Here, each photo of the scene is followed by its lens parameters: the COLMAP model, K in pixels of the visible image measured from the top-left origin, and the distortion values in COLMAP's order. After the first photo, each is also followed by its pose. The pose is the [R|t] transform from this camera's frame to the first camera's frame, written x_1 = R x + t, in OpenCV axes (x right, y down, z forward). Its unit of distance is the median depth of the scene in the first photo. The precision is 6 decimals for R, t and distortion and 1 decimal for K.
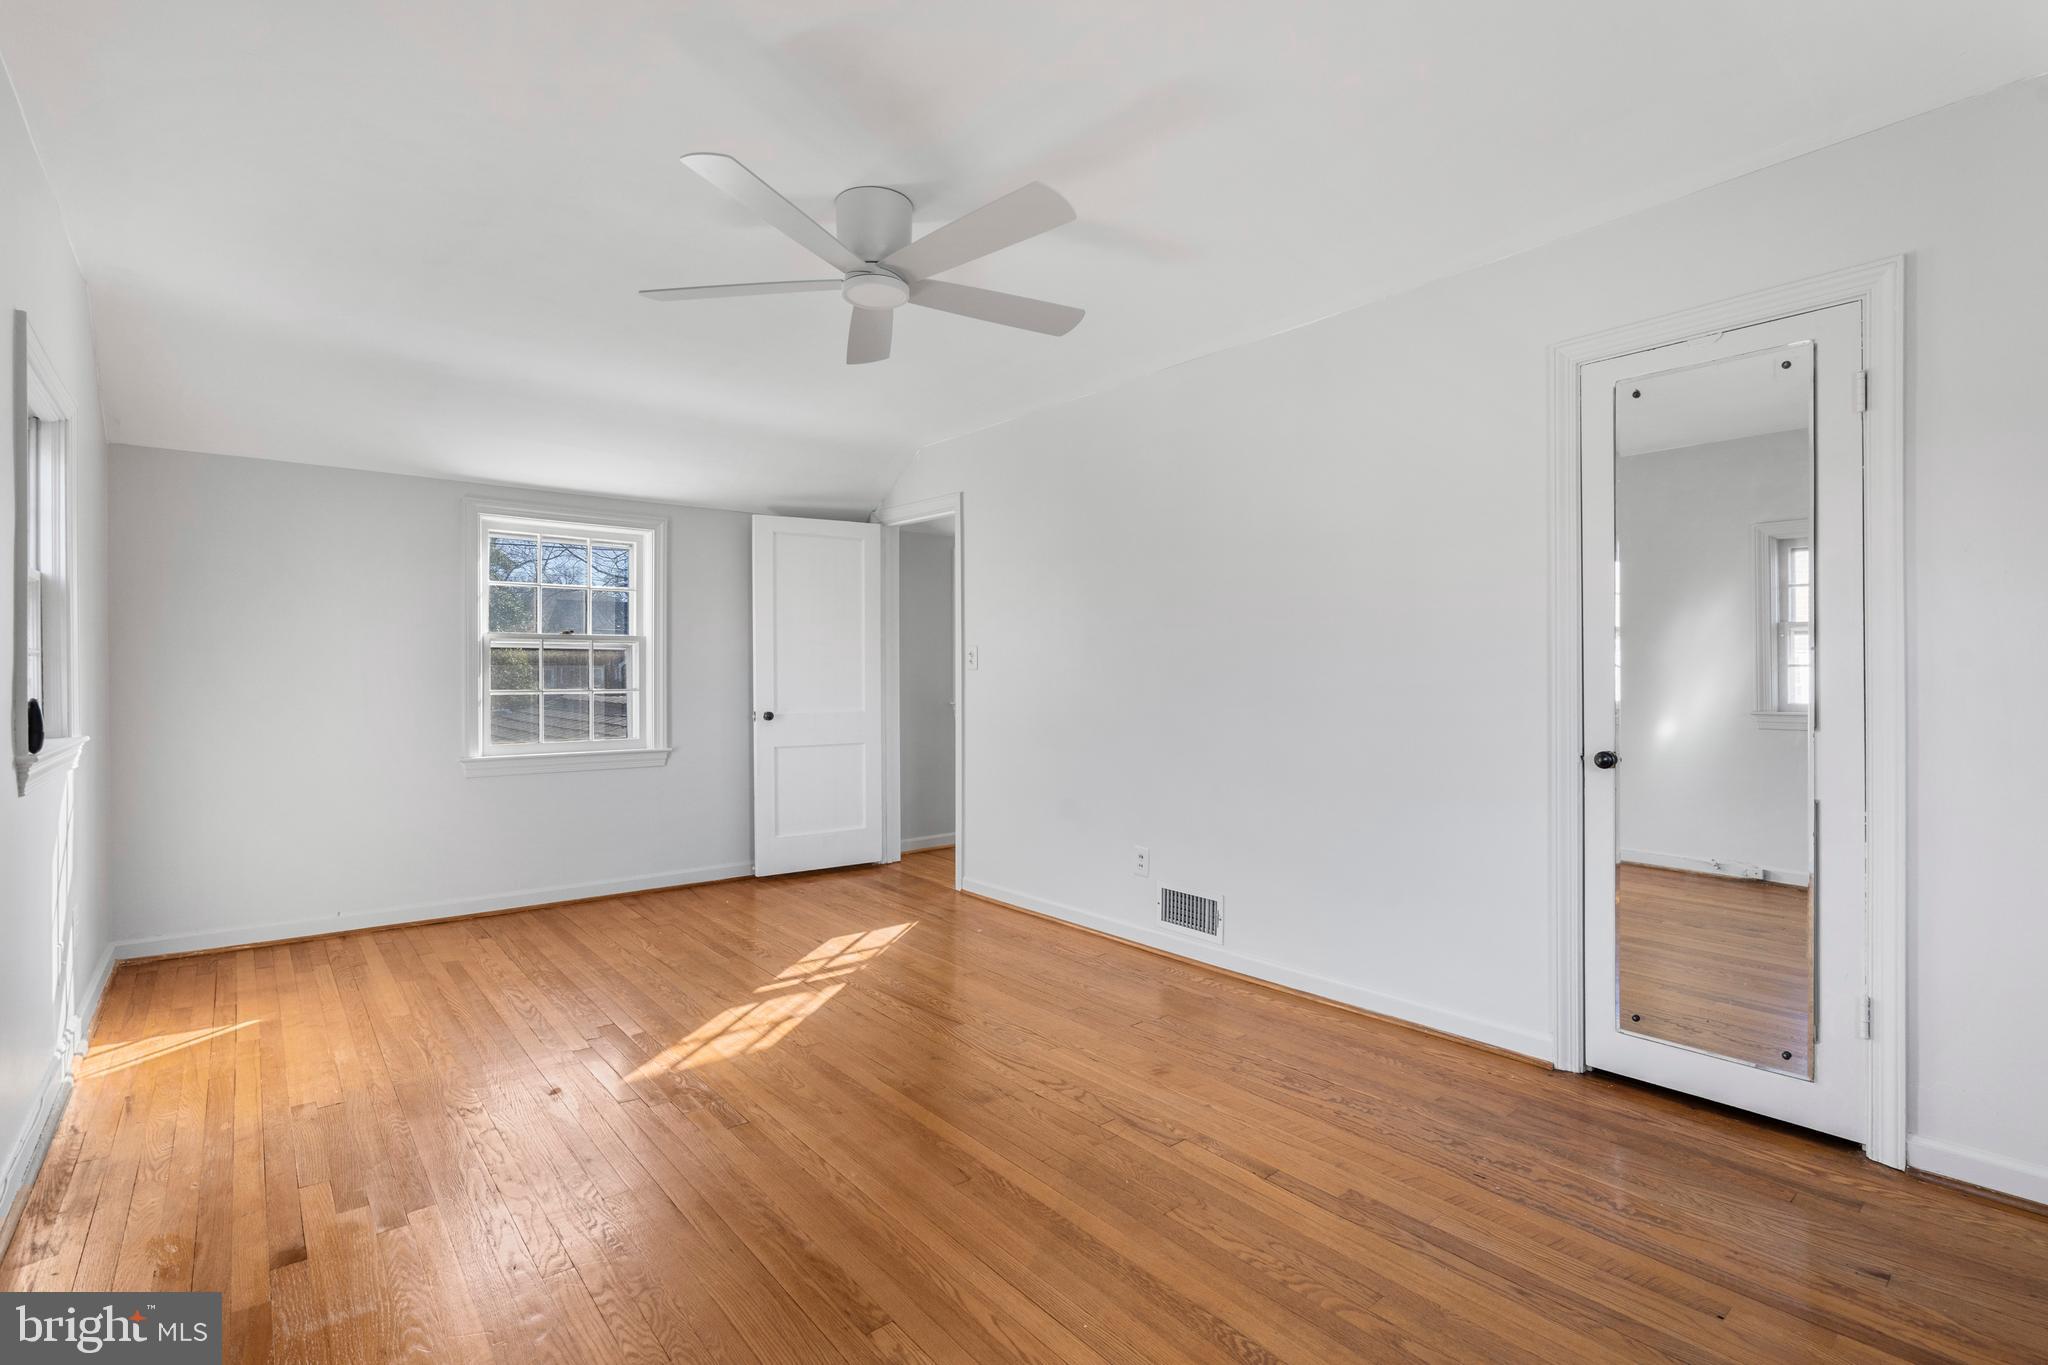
lens RADIAL K [[938.9, 0, 1014.5], [0, 938.9, 670.5], [0, 0, 1]] dist [-0.008859, 0.005011]
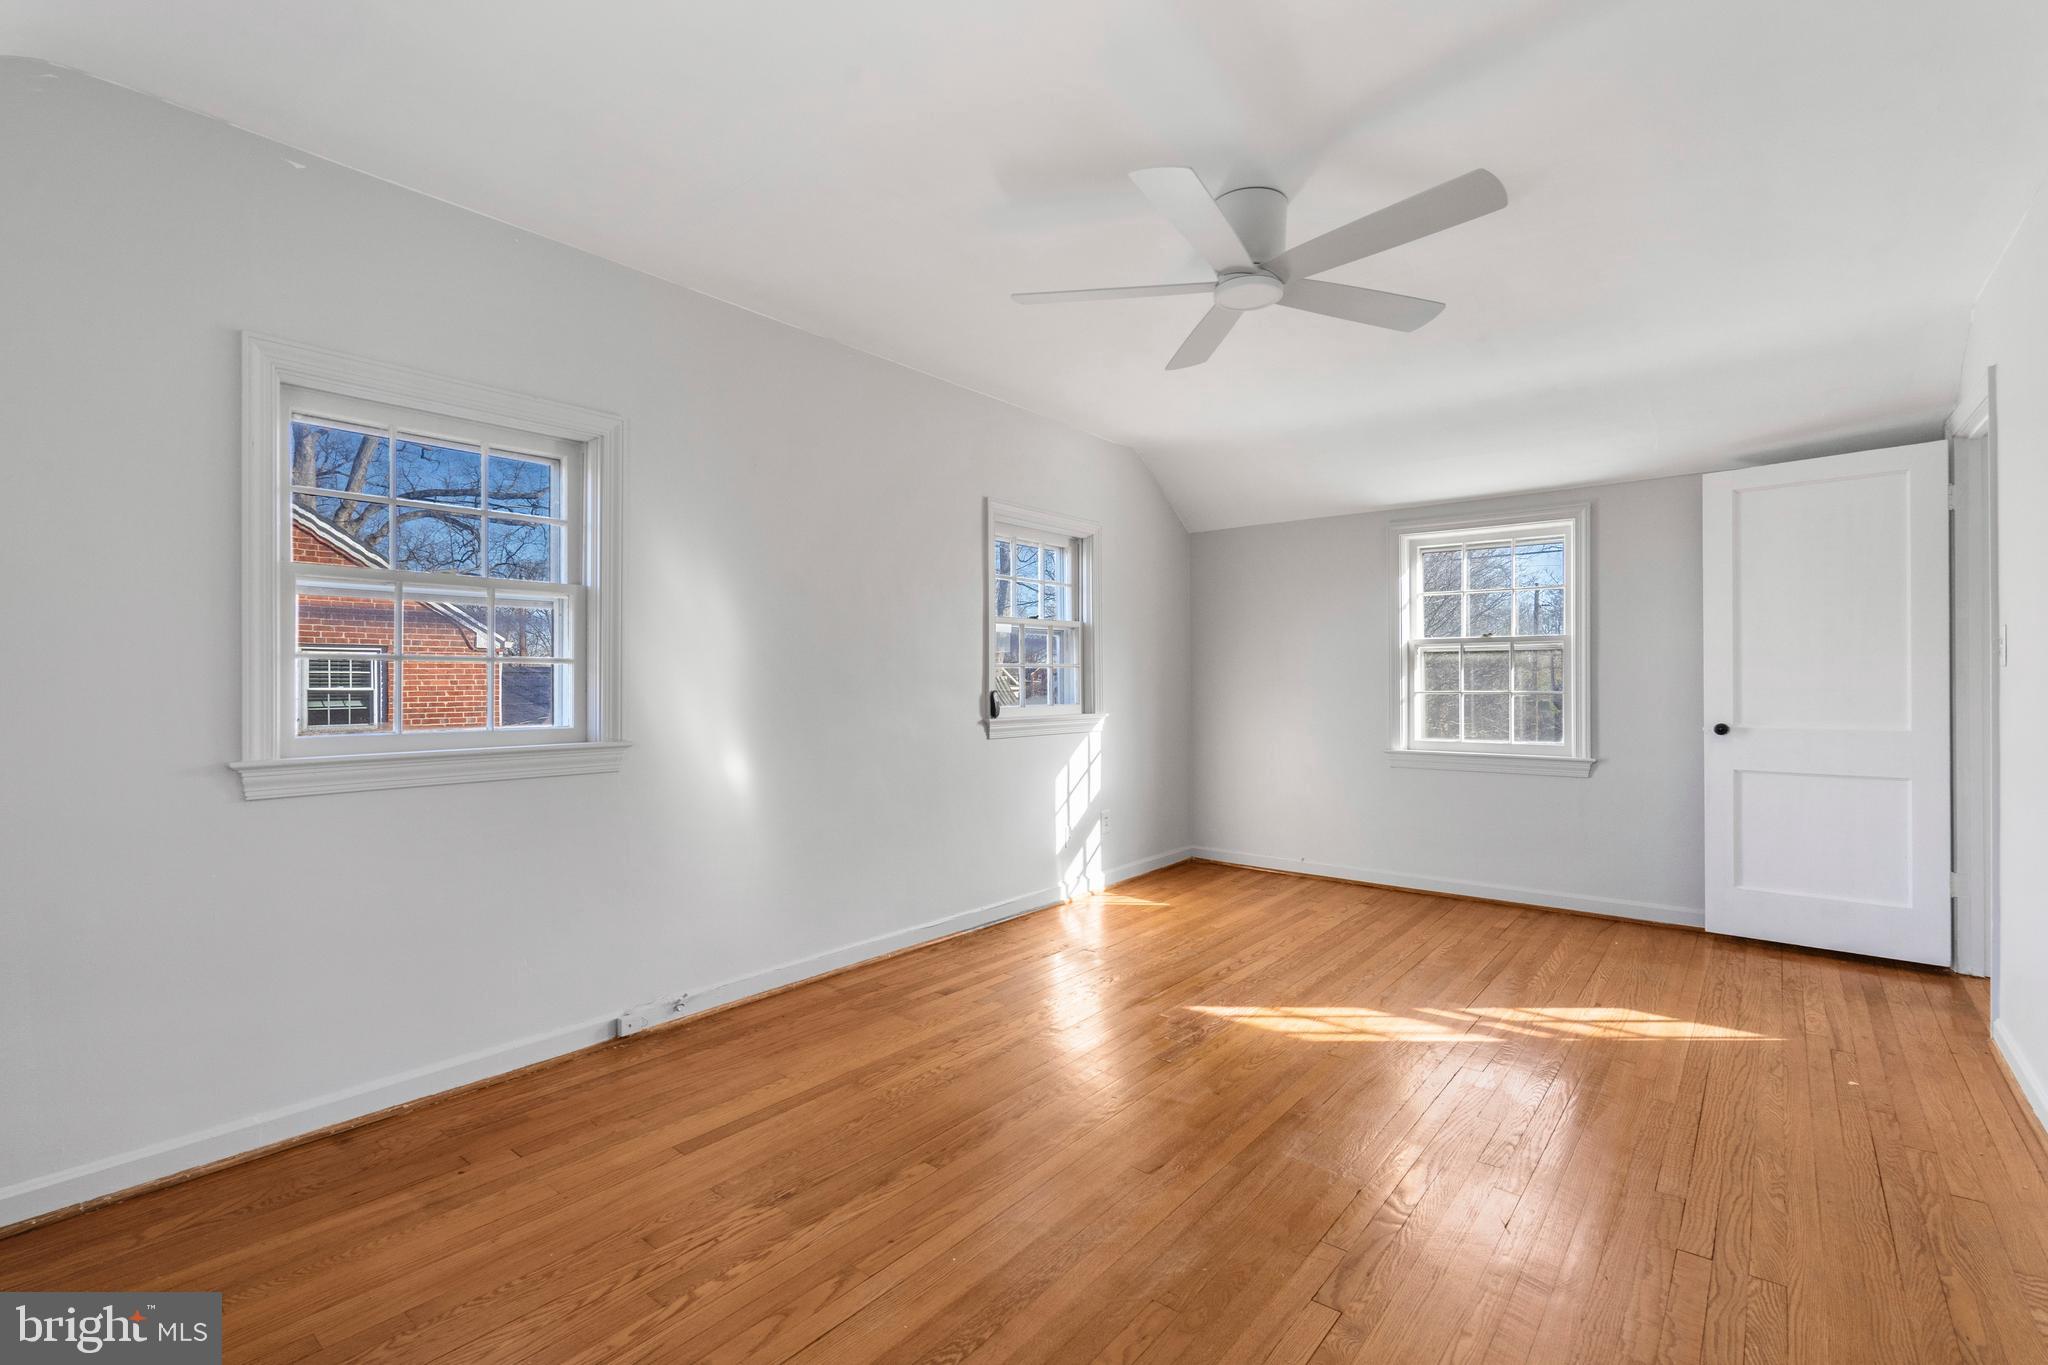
lens RADIAL K [[938.9, 0, 1016.8], [0, 938.9, 674.3], [0, 0, 1]] dist [-0.008859, 0.005011]
pose [[0.199605, -0.005905, -0.979859, 0.545251], [0.006964, 0.999965, -0.004607, 0.004056], [0.979852, -0.005904, 0.199639, 0.390779]]
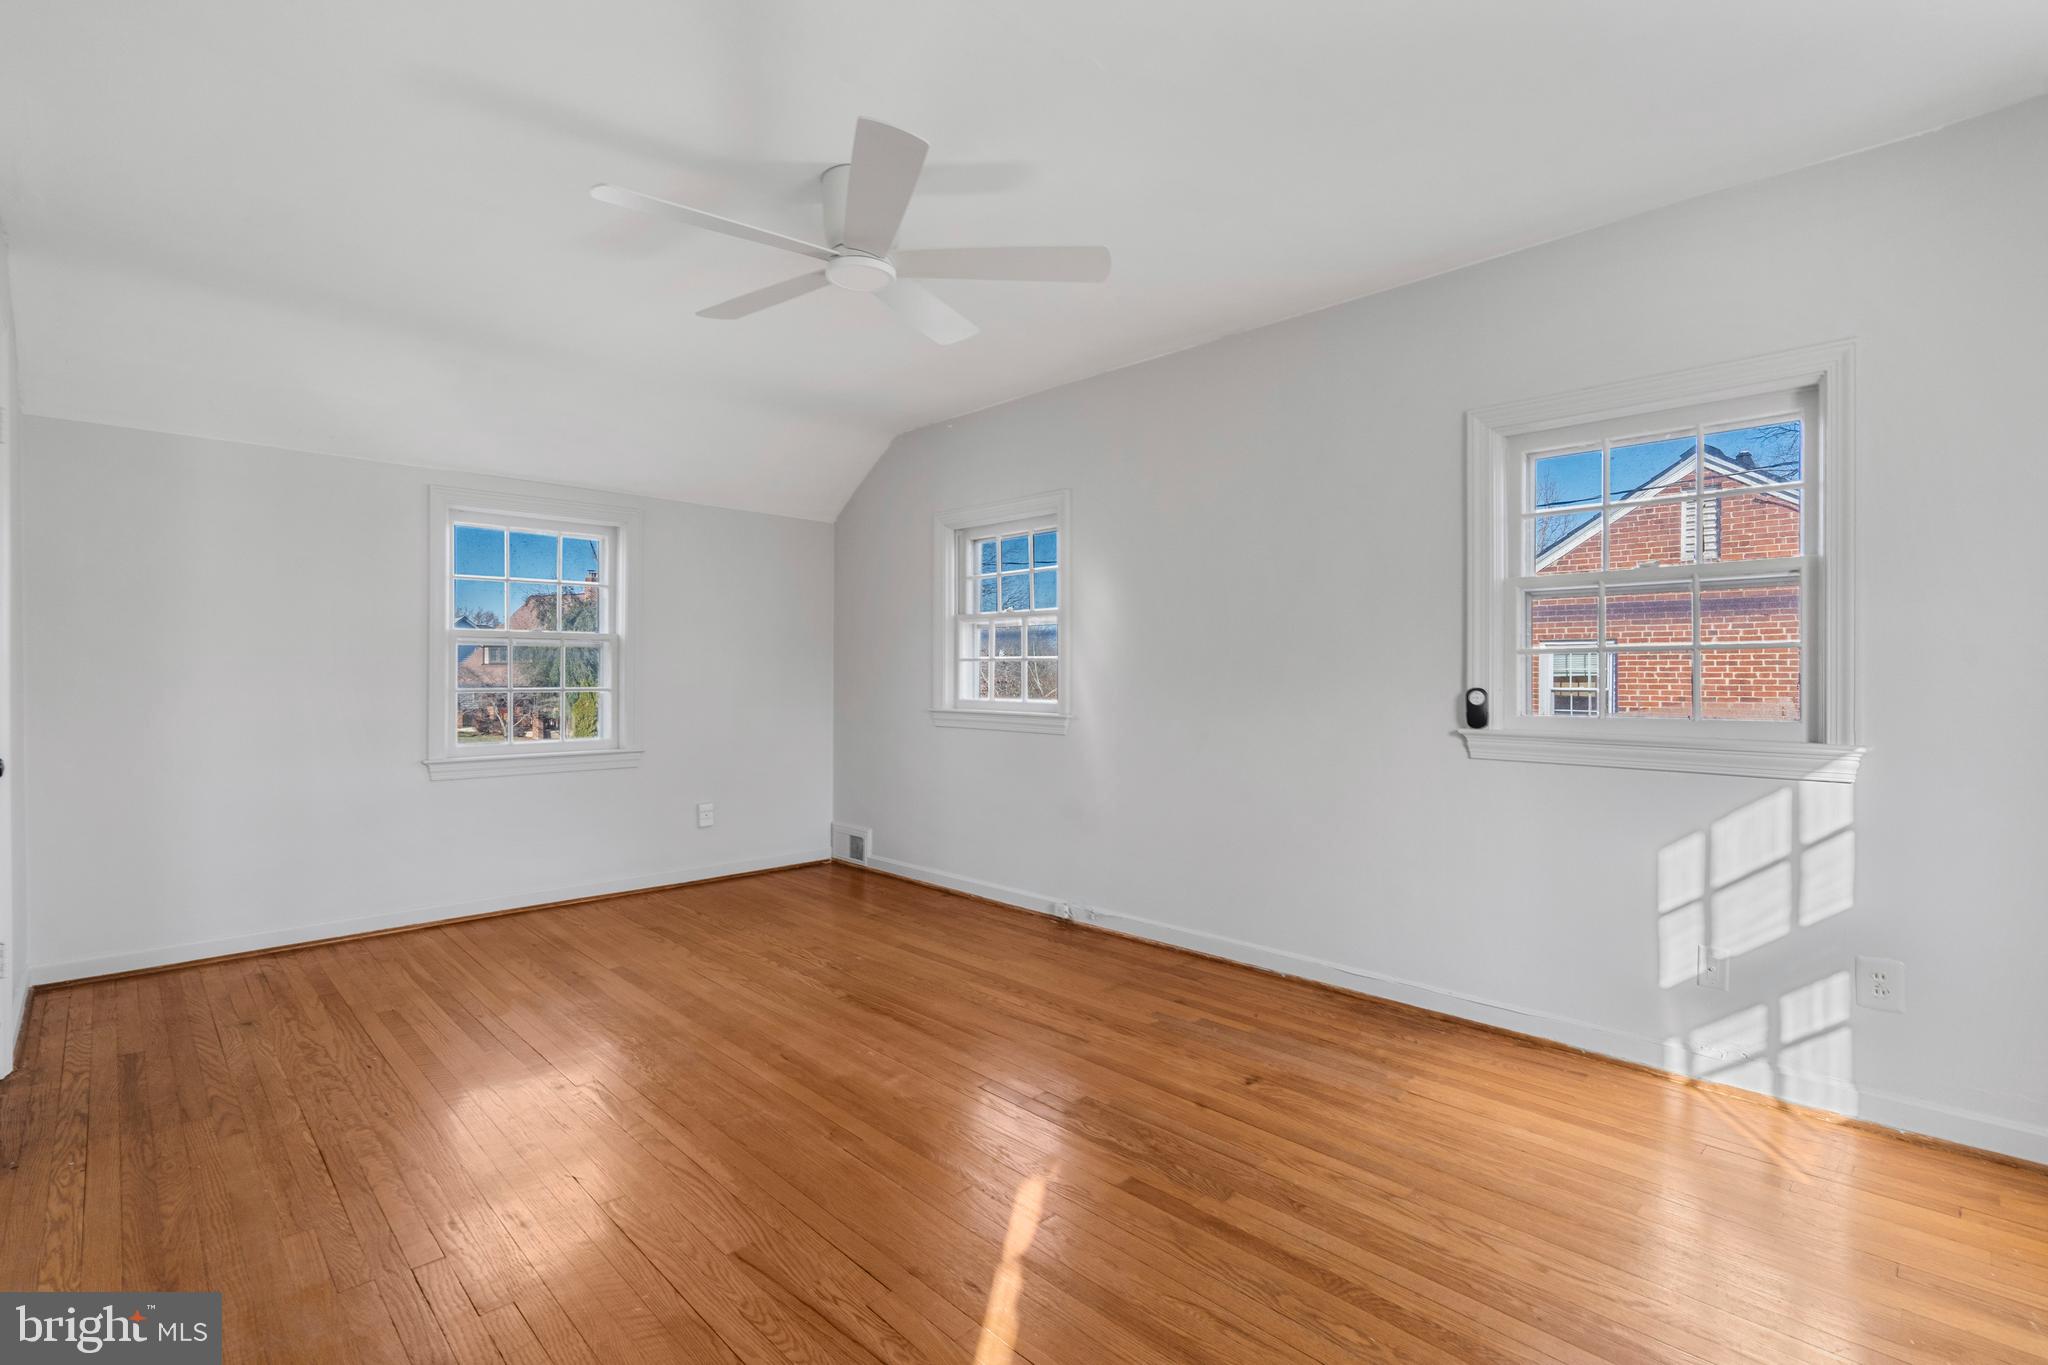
lens RADIAL K [[938.9, 0, 1020.9], [0, 938.9, 686.4], [0, 0, 1]] dist [-0.008859, 0.005011]
pose [[-0.996525, -0.000143, -0.083298, -0.162127], [-0.000809, 0.999968, 0.007966, 0.009803], [0.083295, 0.008005, -0.996493, 1.382435]]
